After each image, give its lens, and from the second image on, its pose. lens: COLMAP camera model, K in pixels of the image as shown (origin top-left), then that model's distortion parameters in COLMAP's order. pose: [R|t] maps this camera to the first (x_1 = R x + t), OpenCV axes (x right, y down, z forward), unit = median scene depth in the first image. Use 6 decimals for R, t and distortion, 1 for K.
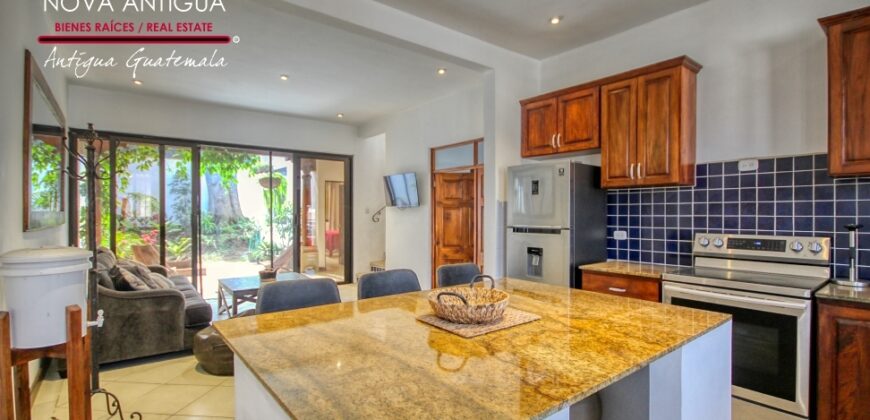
lens RADIAL K [[402.9, 0, 441.4], [0, 402.9, 209.4], [0, 0, 1]] dist [0.000578, -0.003758]
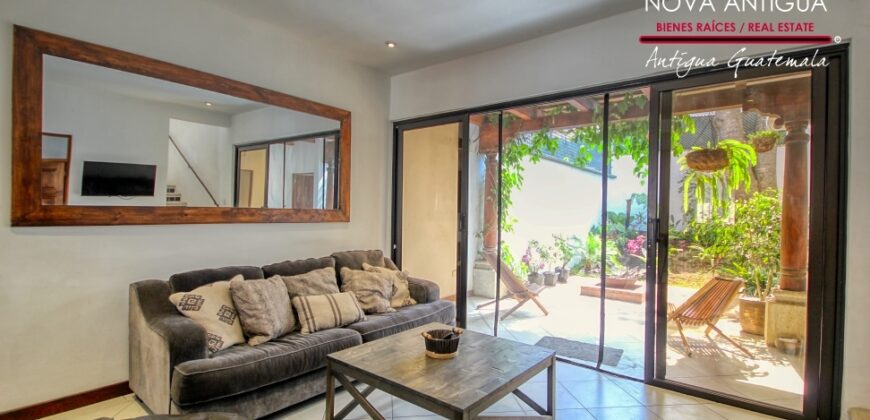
lens RADIAL K [[402.9, 0, 435.6], [0, 402.9, 215.7], [0, 0, 1]] dist [0.000578, -0.003758]
pose [[0.227946, 0.010959, -0.973612, 0.030701], [-0.006414, 0.999932, 0.009753, 0.008845], [0.973653, 0.004021, 0.228001, 1.029716]]
